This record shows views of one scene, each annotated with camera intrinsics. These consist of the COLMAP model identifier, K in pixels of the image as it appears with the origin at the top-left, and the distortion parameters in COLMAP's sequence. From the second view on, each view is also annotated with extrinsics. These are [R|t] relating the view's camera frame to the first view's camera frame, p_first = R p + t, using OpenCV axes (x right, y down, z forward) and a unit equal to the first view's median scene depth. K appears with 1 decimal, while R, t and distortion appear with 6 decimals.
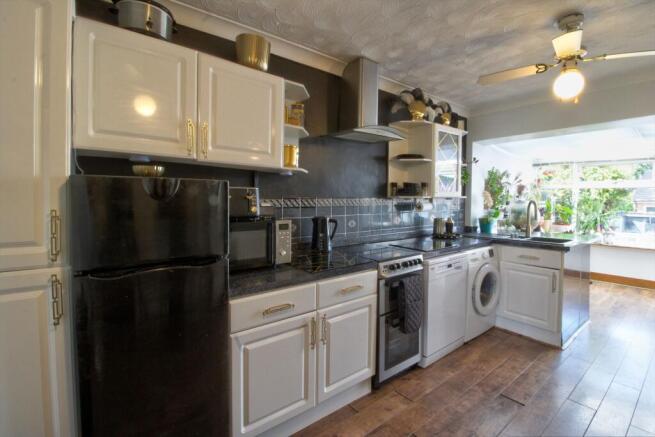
lens RADIAL K [[302.7, 0, 338.2], [0, 302.7, 207.1], [0, 0, 1]] dist [-0.002481, -0.011970]
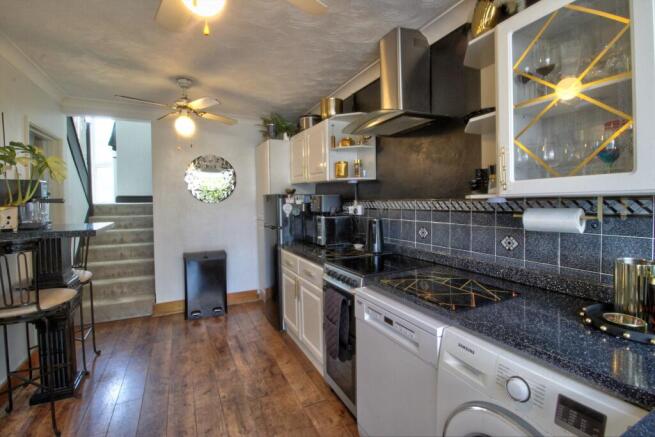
lens RADIAL K [[302.7, 0, 329.1], [0, 302.7, 213.2], [0, 0, 1]] dist [-0.002481, -0.011970]
pose [[-0.233168, 0.030346, -0.971963, 0.780547], [-0.017960, 0.999208, 0.035506, -0.016835], [0.972271, 0.025736, -0.232439, 0.859804]]
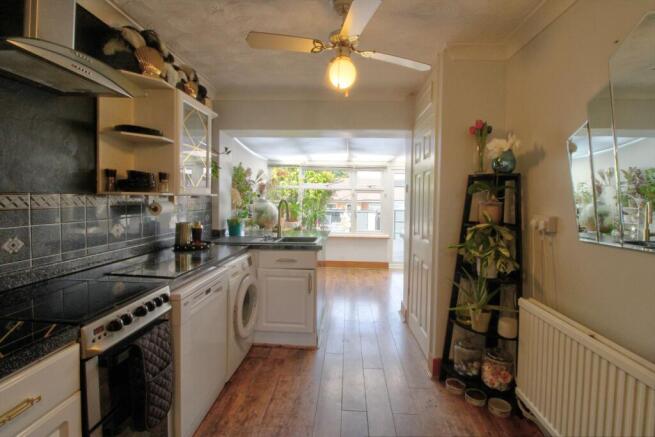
lens RADIAL K [[302.7, 0, 331.5], [0, 302.7, 208.8], [0, 0, 1]] dist [-0.002481, -0.011970]
pose [[0.675168, -0.018064, 0.737443, 0.037621], [0.009849, 0.999832, 0.015474, -0.006771], [-0.737598, -0.003185, 0.675232, 0.265245]]
